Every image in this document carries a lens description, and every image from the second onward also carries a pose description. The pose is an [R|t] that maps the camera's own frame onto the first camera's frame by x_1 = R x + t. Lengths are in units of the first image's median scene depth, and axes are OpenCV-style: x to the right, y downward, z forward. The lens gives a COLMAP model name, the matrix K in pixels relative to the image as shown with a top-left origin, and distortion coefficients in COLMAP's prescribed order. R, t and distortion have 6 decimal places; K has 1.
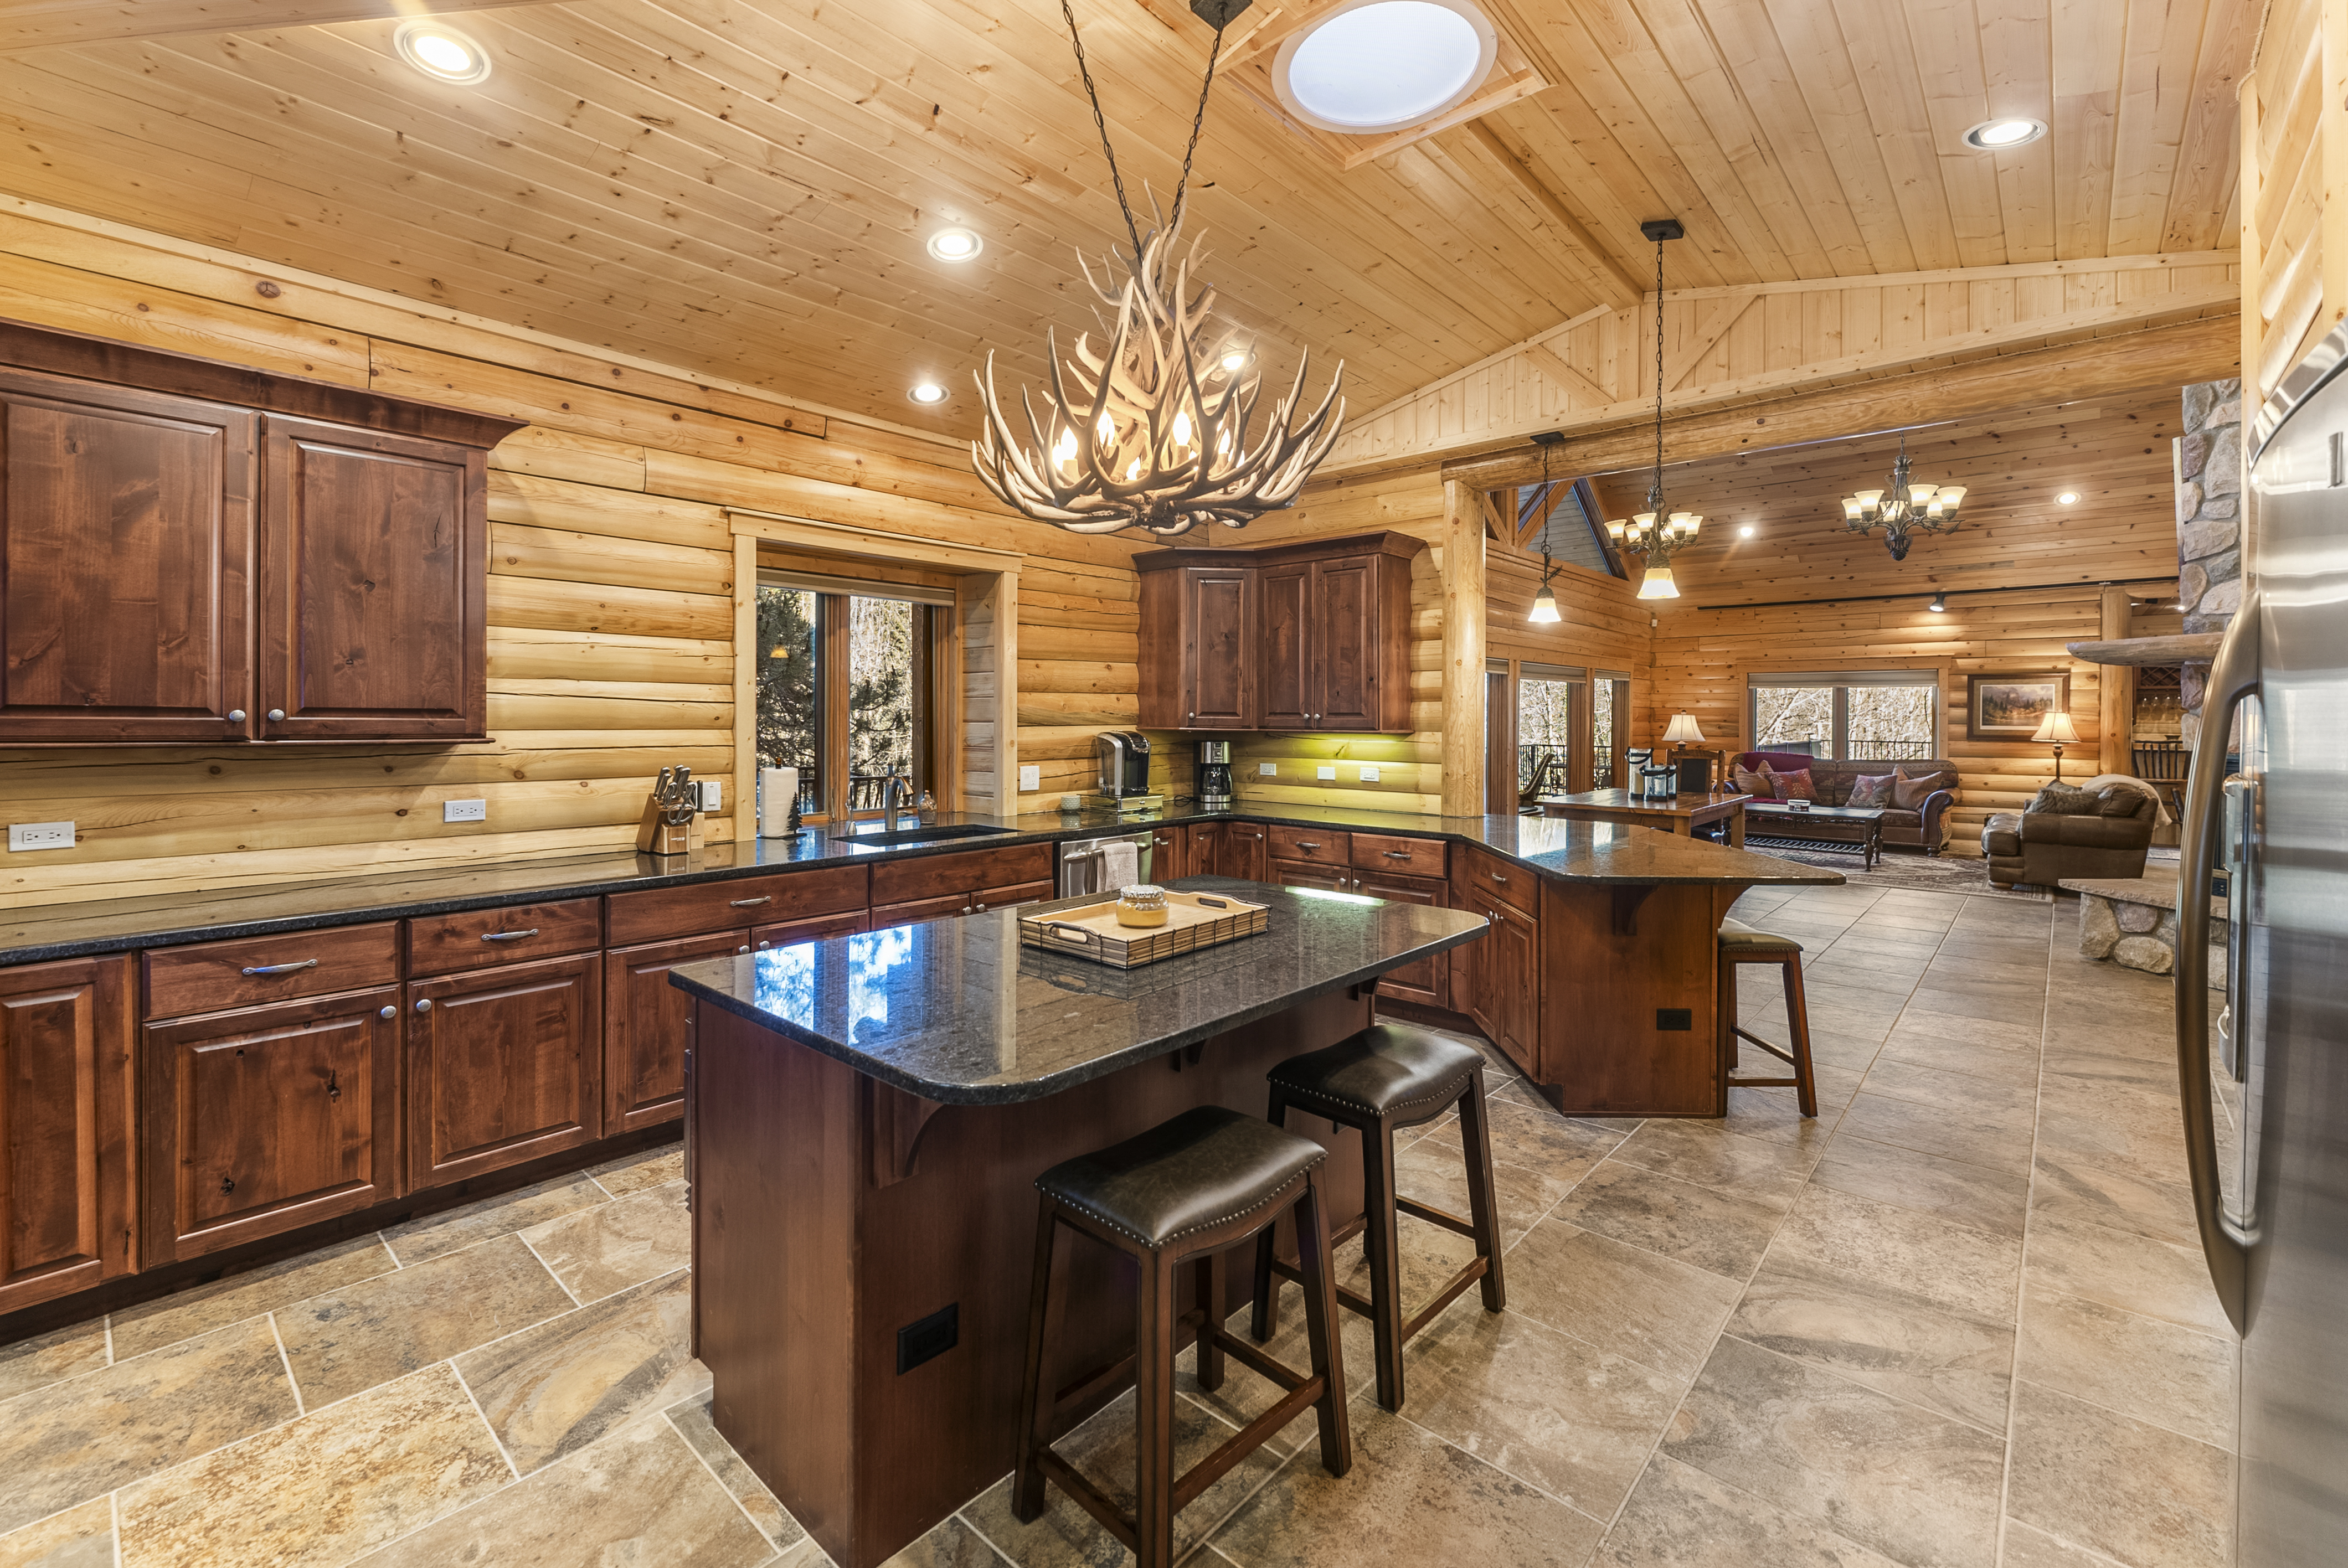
lens RADIAL K [[995.8, 0, 1150.3], [0, 995.8, 719.2], [0, 0, 1]] dist [0.000487, -0.000053]
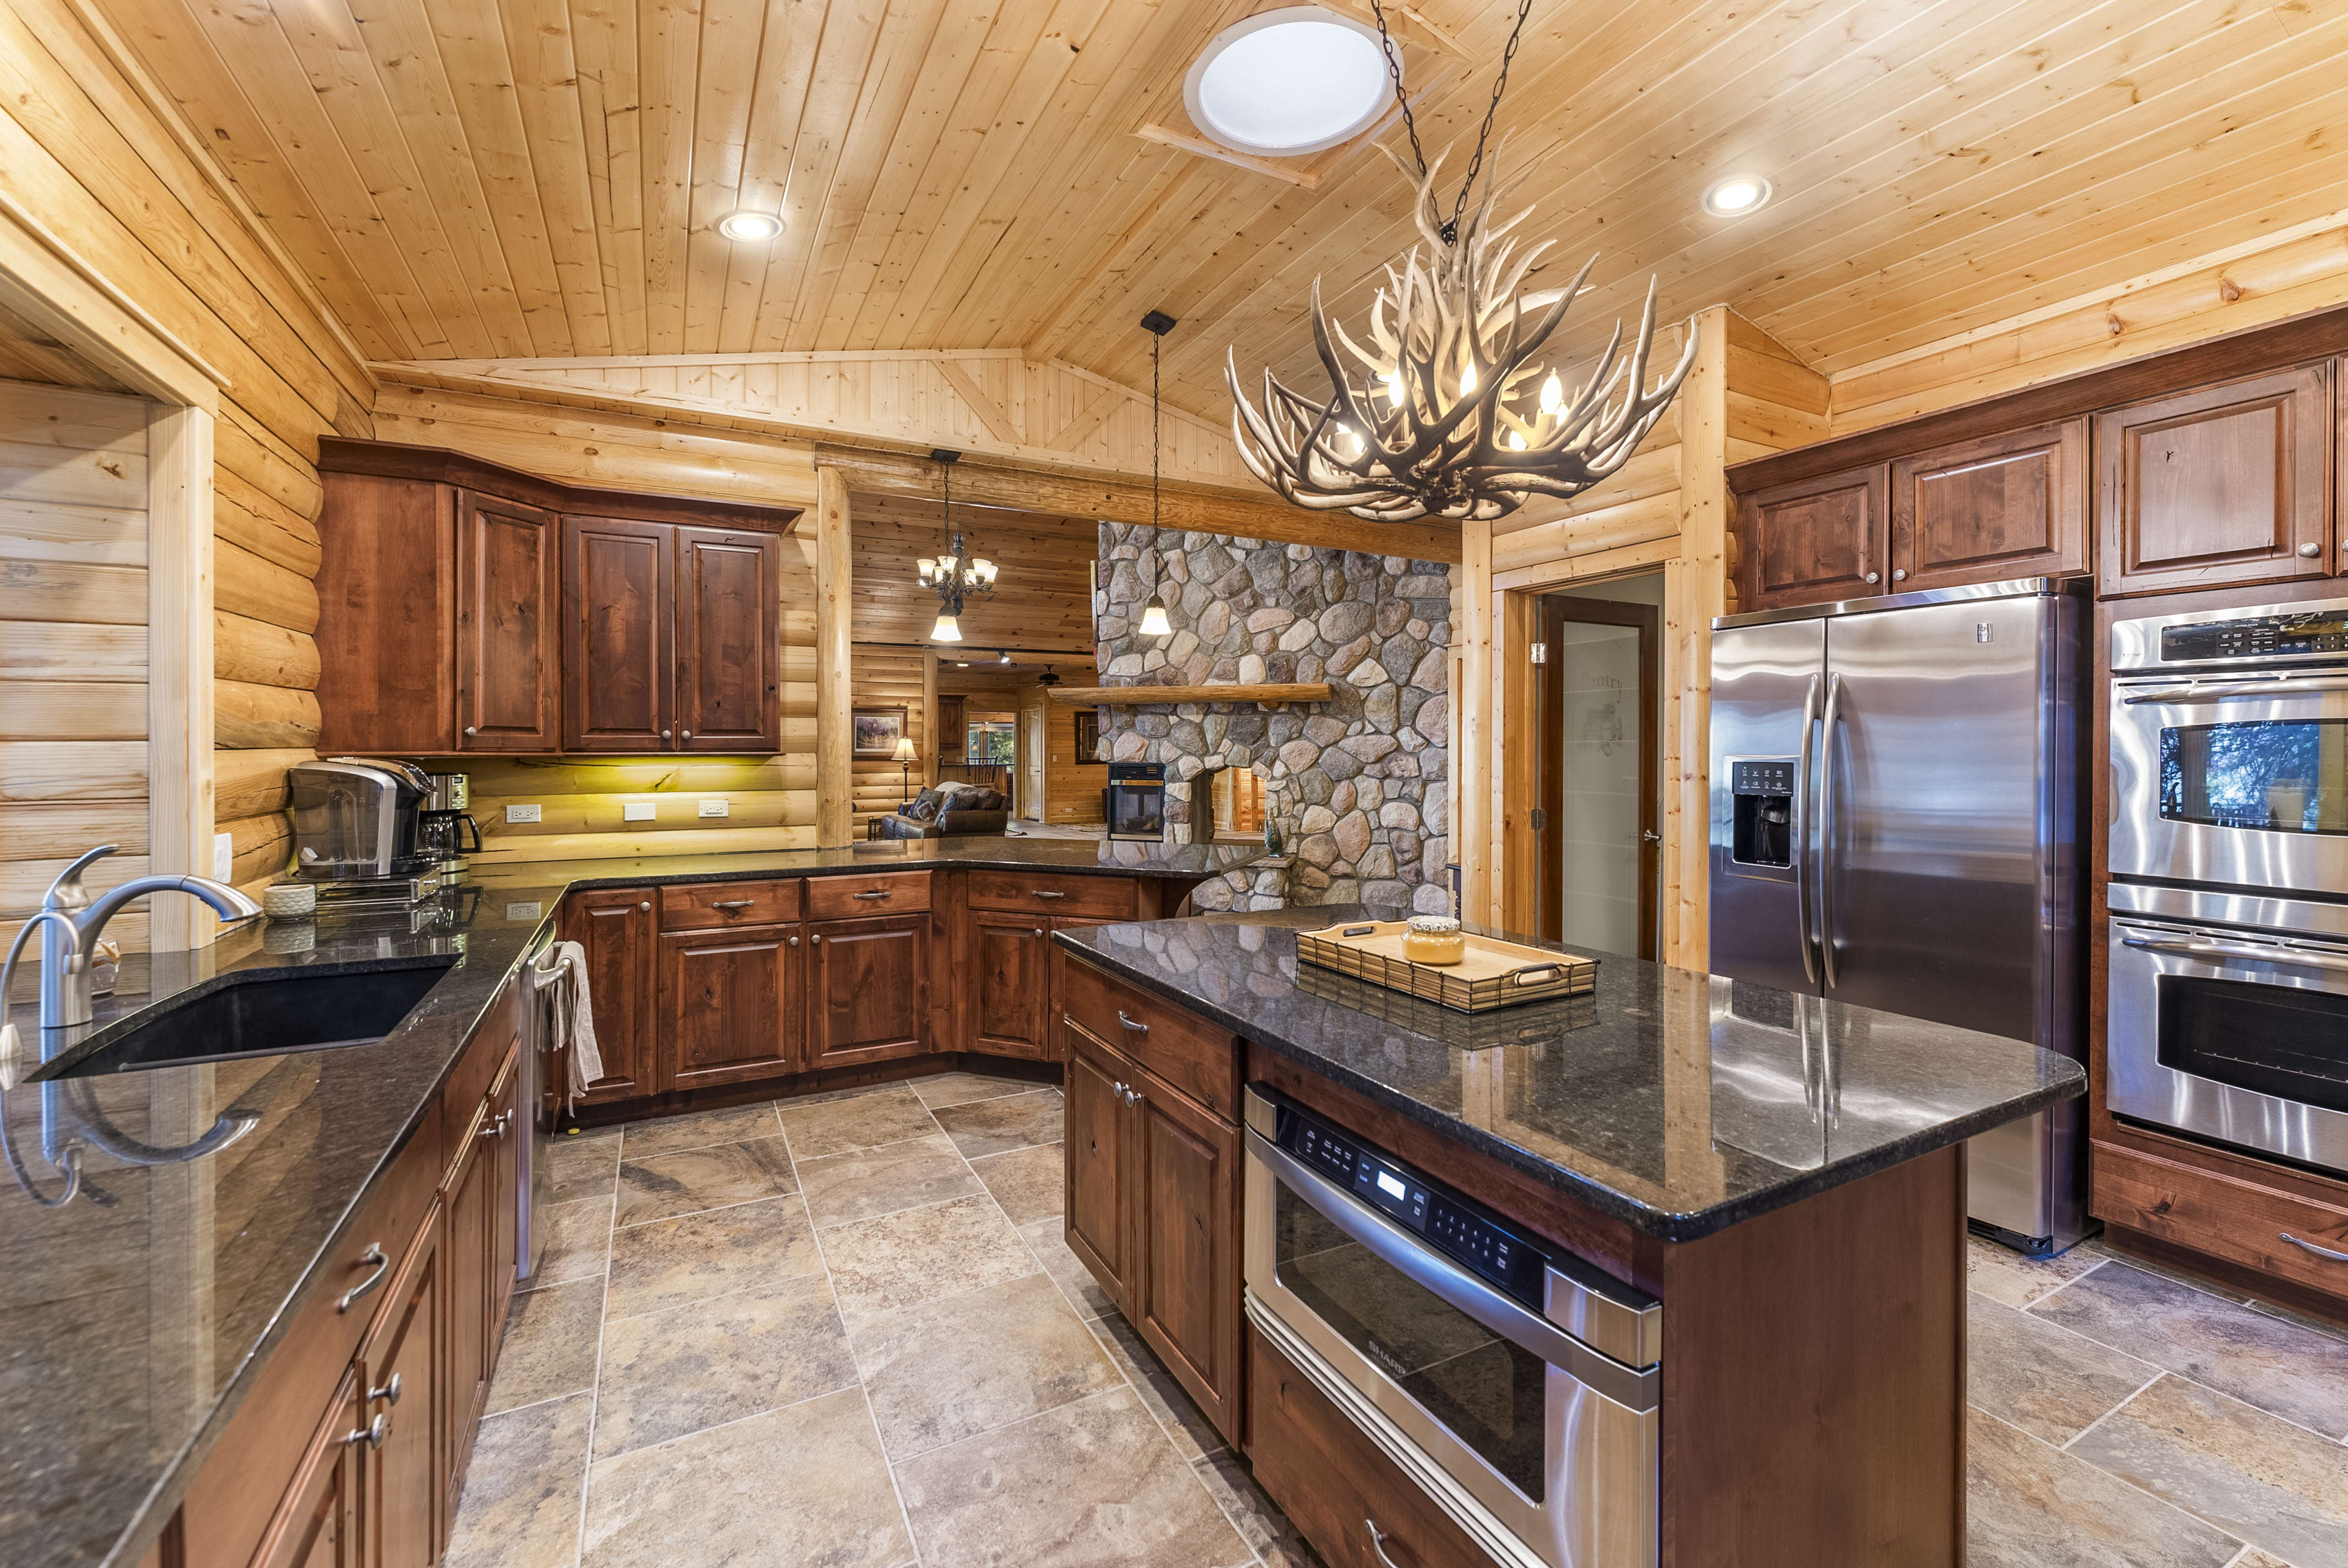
lens RADIAL K [[965.7, 0, 1170.8], [0, 965.7, 753.1], [0, 0, 1]] dist [-0.001548, -0.000427]
pose [[0.333522, -0.010019, 0.942689, -0.395255], [0.005080, 0.999948, 0.008830, 0.006919], [-0.942729, 0.001844, 0.333556, 0.420144]]
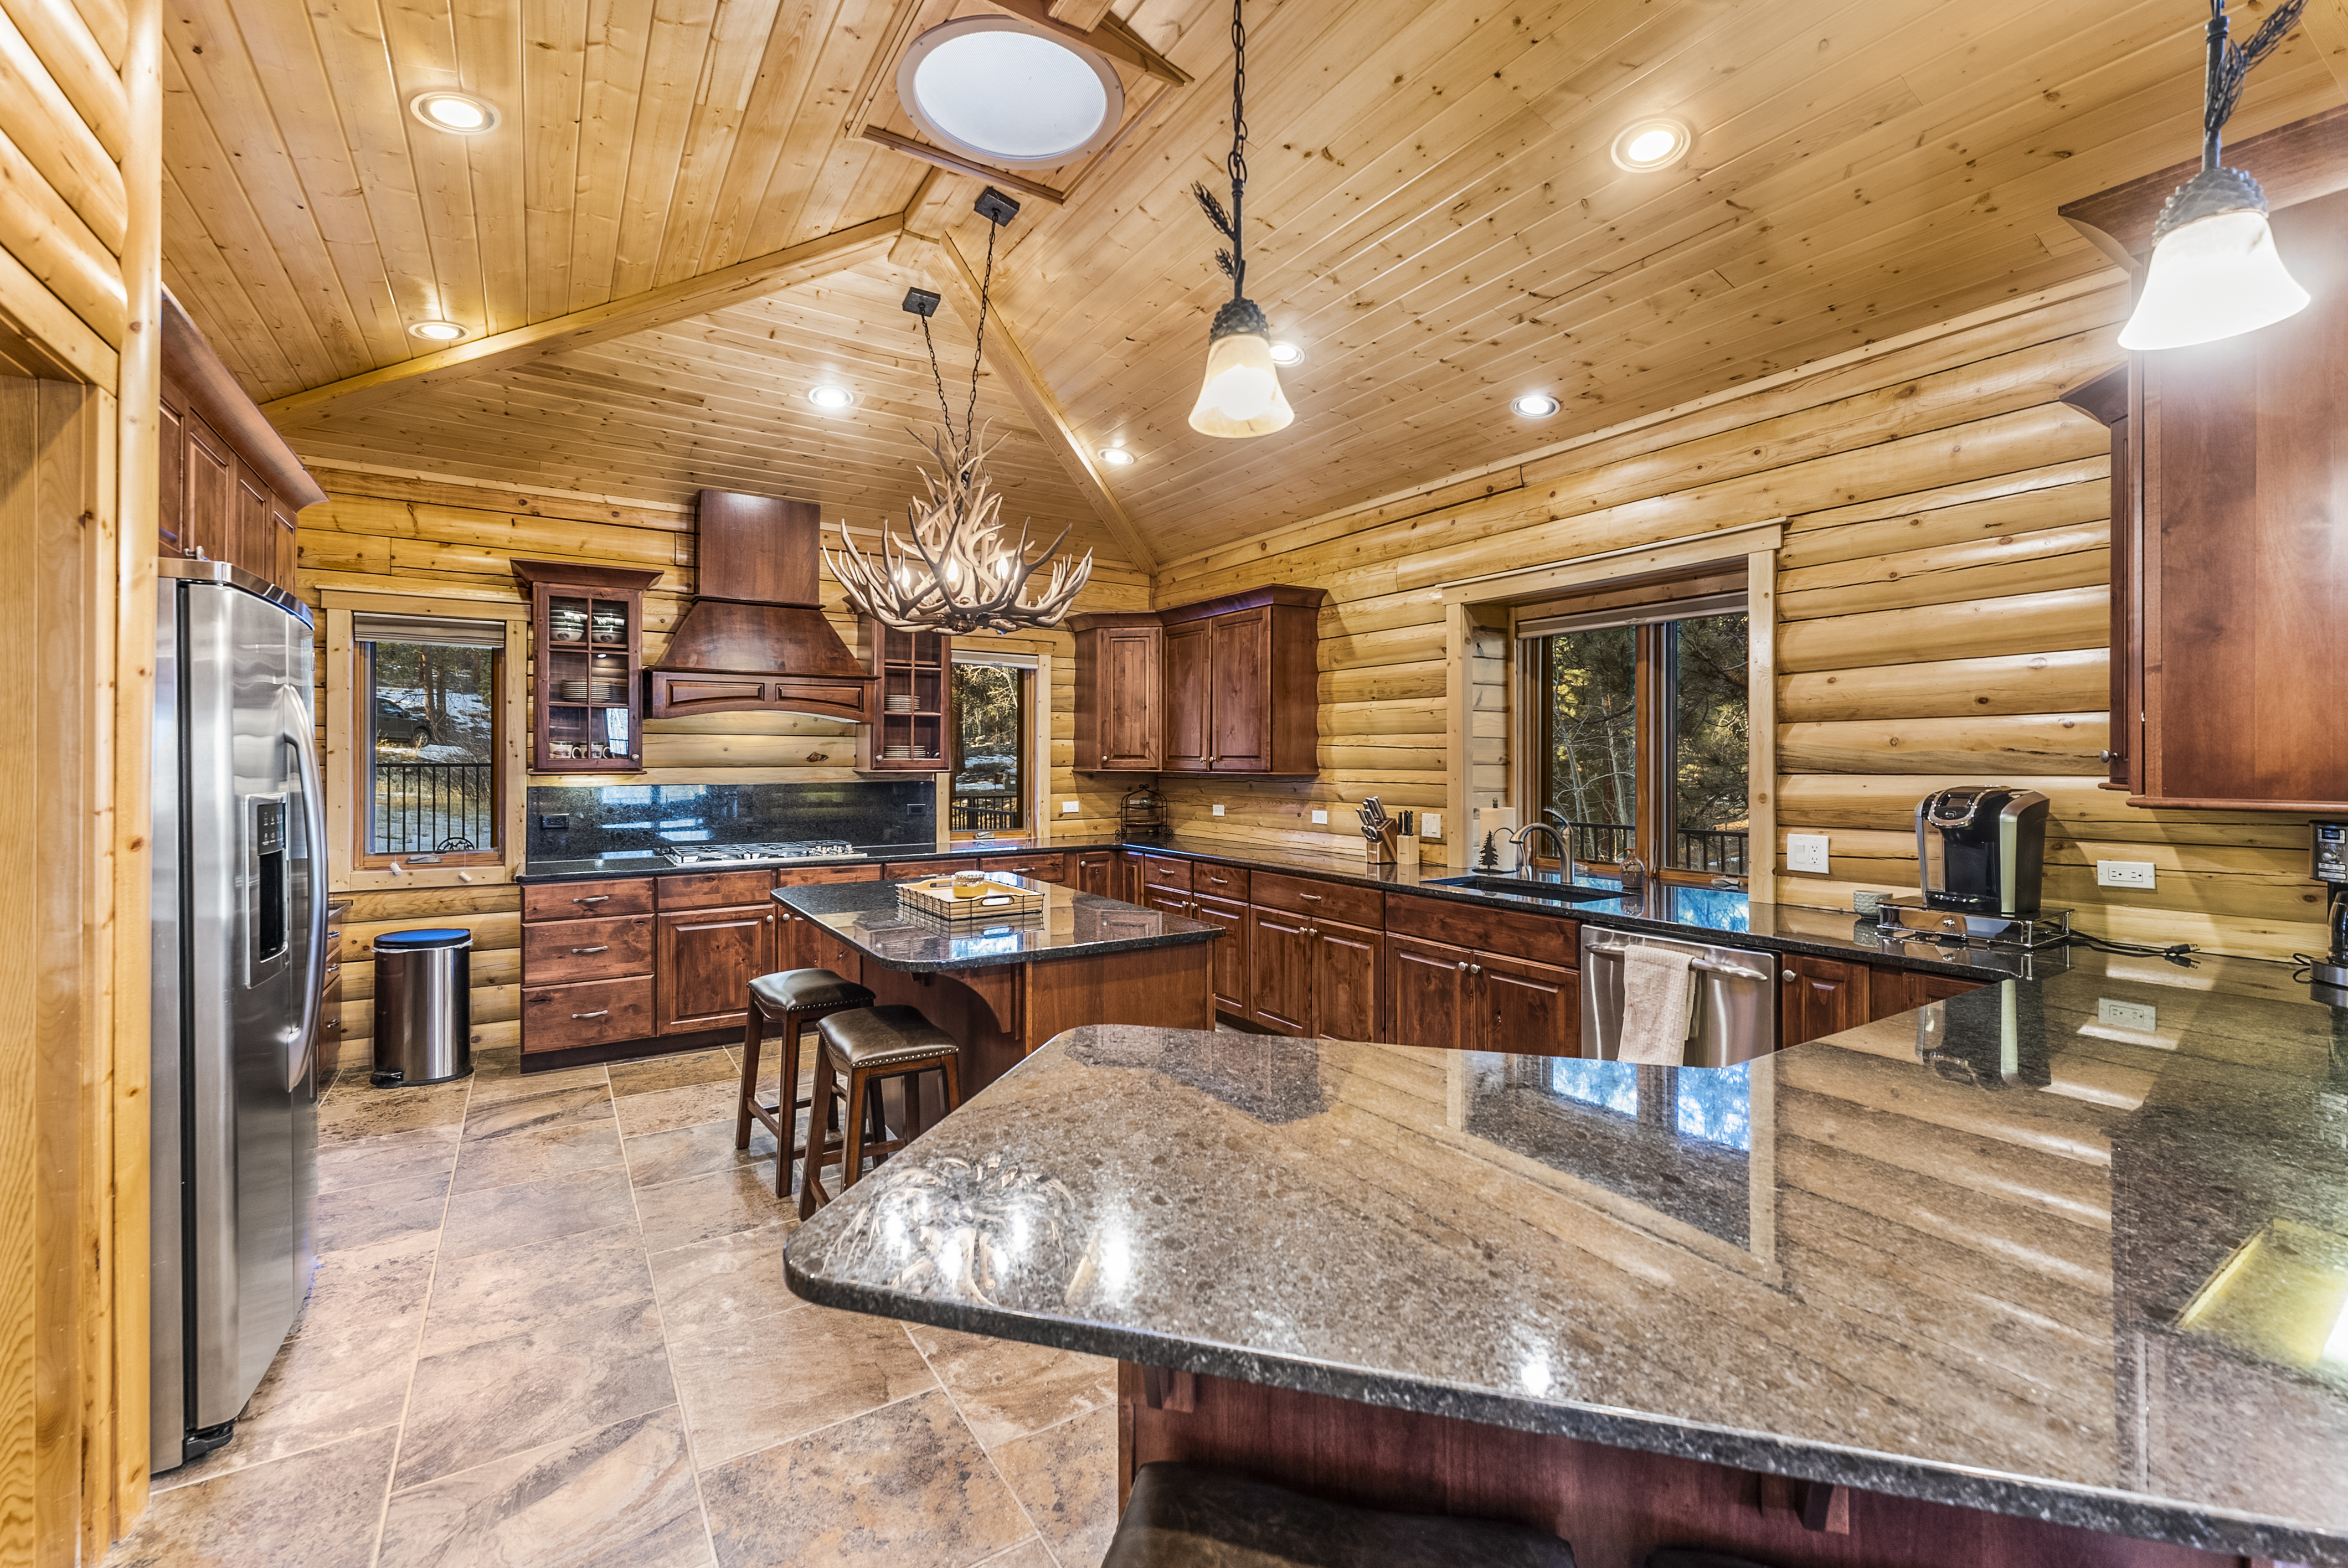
lens RADIAL K [[976.6, 0, 1161.5], [0, 976.6, 753.2], [0, 0, 1]] dist [0.000260, -0.000166]
pose [[-0.255089, -0.010250, -0.966863, 0.604125], [-0.004821, 0.999945, -0.009329, 0.001296], [0.966906, 0.002282, -0.255124, 0.745307]]
